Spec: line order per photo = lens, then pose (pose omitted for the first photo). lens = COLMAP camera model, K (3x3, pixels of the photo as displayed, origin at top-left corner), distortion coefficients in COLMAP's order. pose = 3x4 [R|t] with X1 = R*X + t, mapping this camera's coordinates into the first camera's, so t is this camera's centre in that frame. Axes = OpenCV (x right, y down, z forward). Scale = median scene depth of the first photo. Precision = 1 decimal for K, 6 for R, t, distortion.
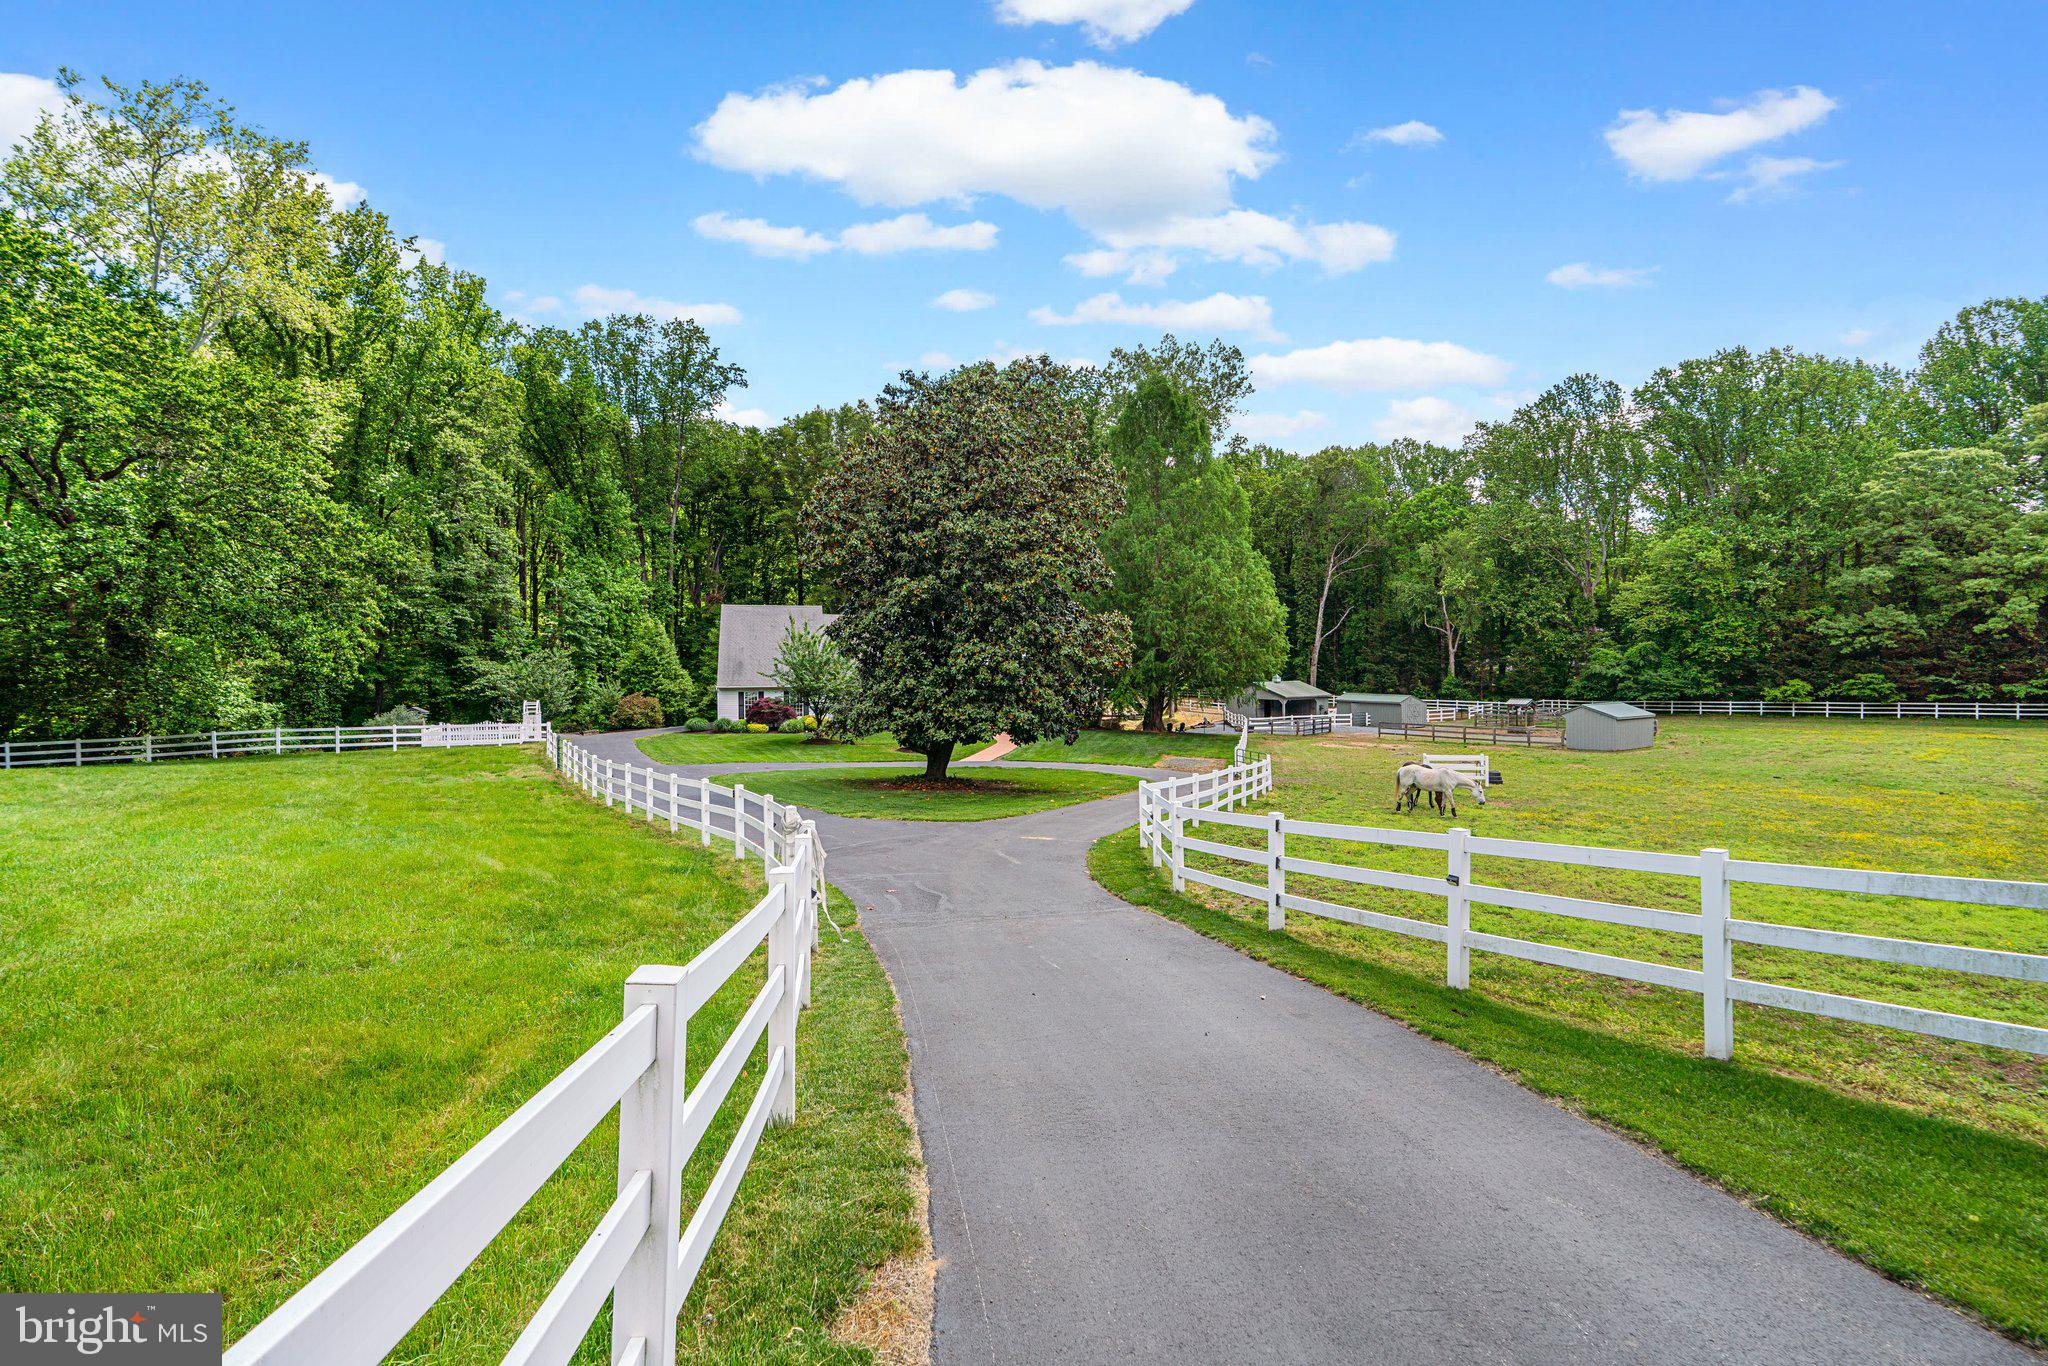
lens RADIAL K [[929.2, 0, 1024.9], [0, 929.2, 674.0], [0, 0, 1]] dist [-0.000677, 0.001376]
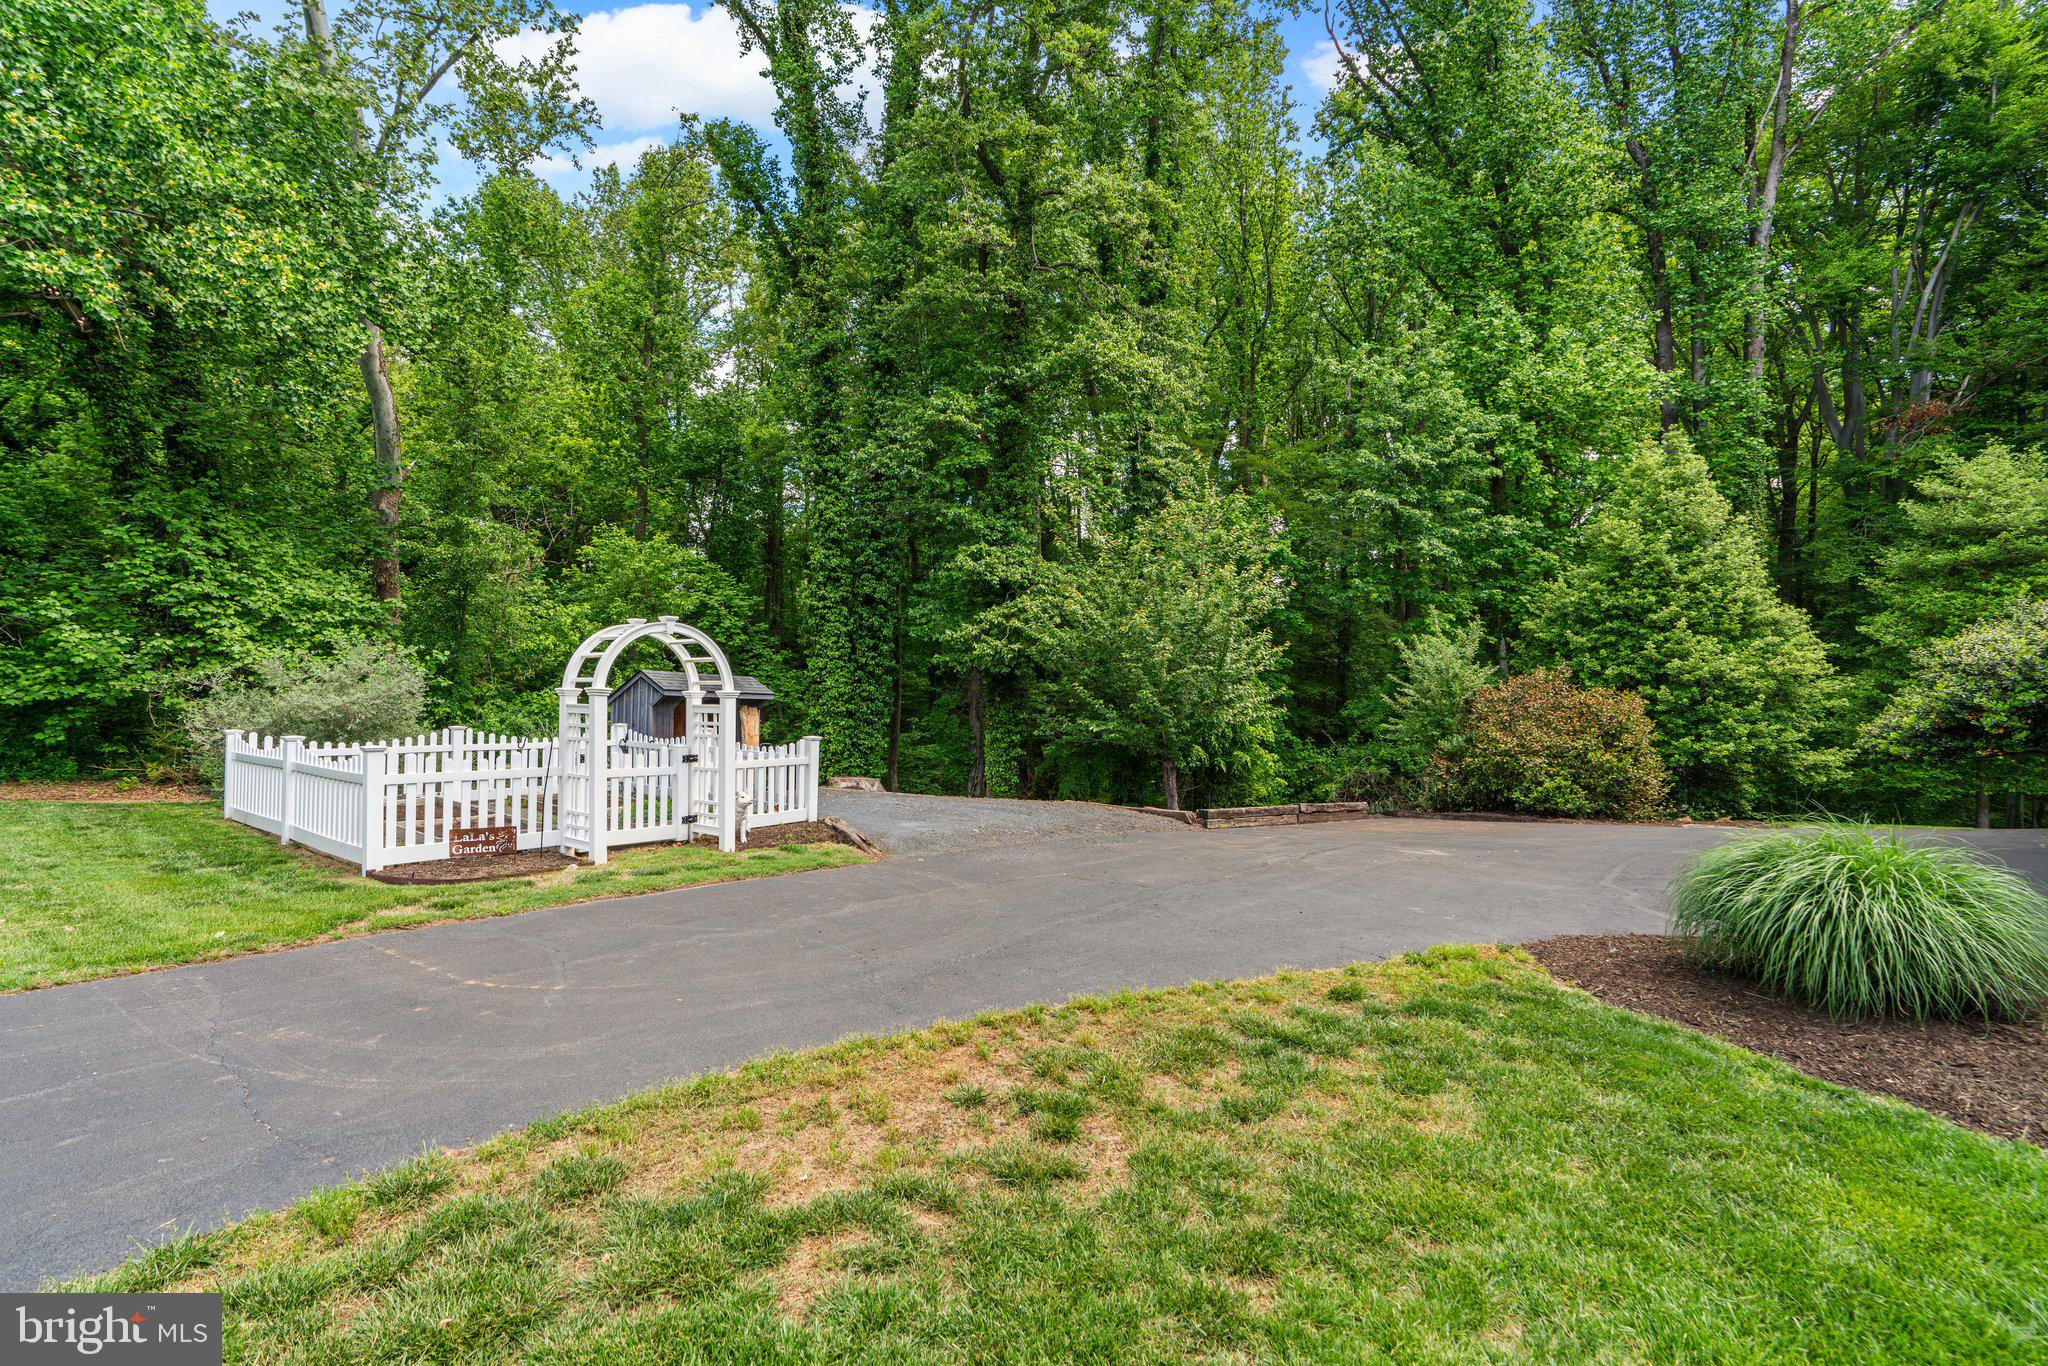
lens RADIAL K [[929.2, 0, 1024.9], [0, 929.2, 674.0], [0, 0, 1]] dist [-0.000677, 0.001376]
pose [[0.488881, -0.004029, -0.872341, -0.238922], [-0.028250, 0.999392, -0.020448, 0.027213], [0.871893, 0.034641, 0.488470, 0.673999]]
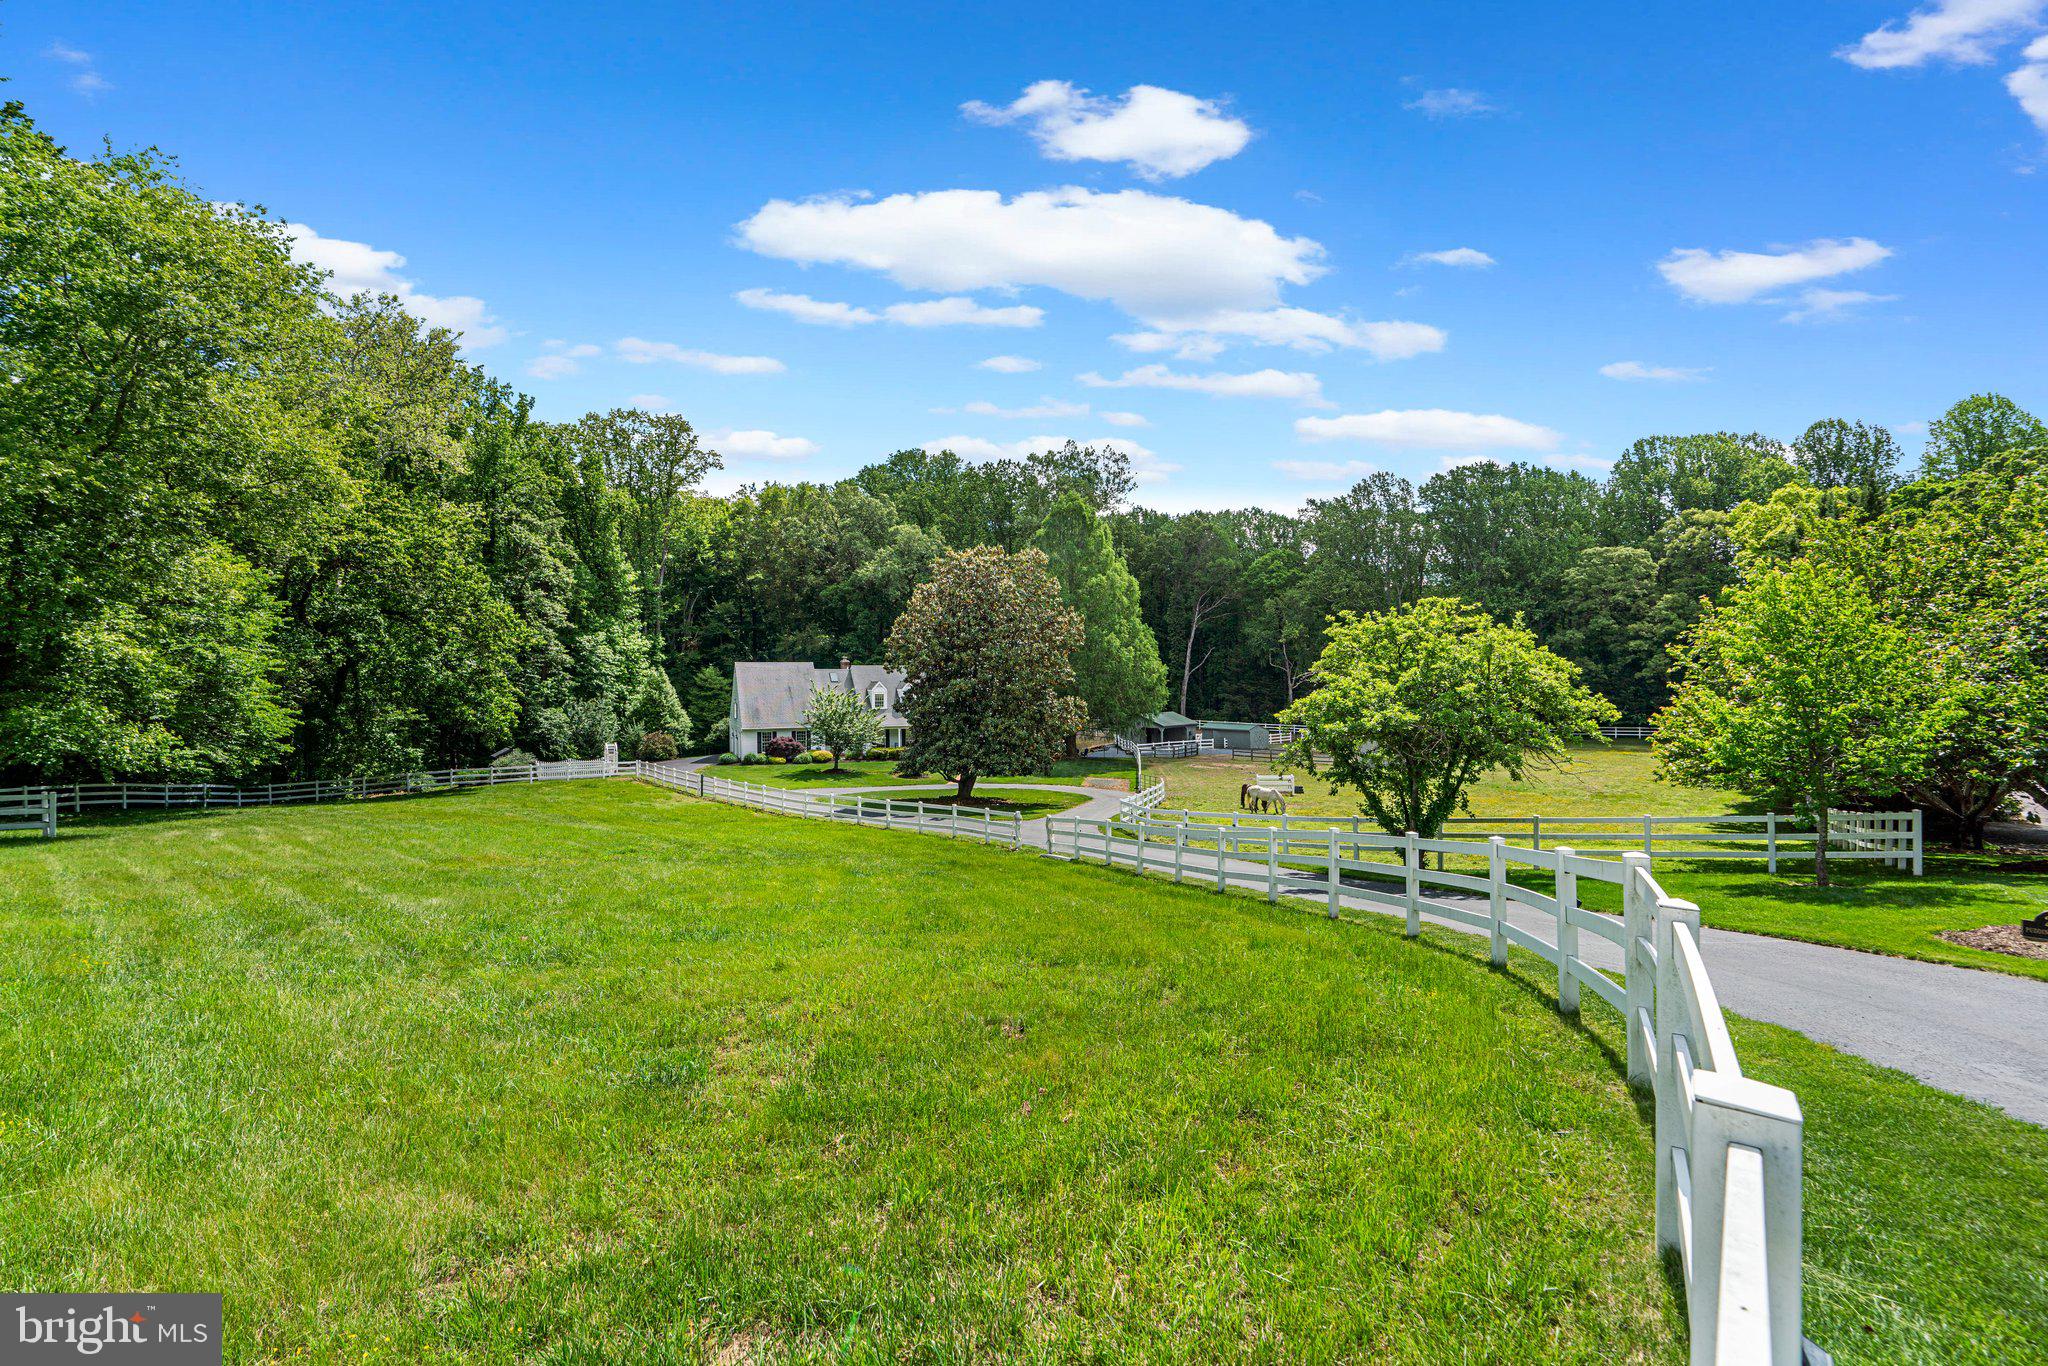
lens RADIAL K [[937.6, 0, 1023.8], [0, 937.6, 668.8], [0, 0, 1]] dist [-0.022537, 0.039542]
pose [[0.990742, -0.001266, 0.135754, -0.090981], [0.003643, 0.999844, -0.017265, -0.035483], [-0.135711, 0.017600, 0.990592, -0.270517]]
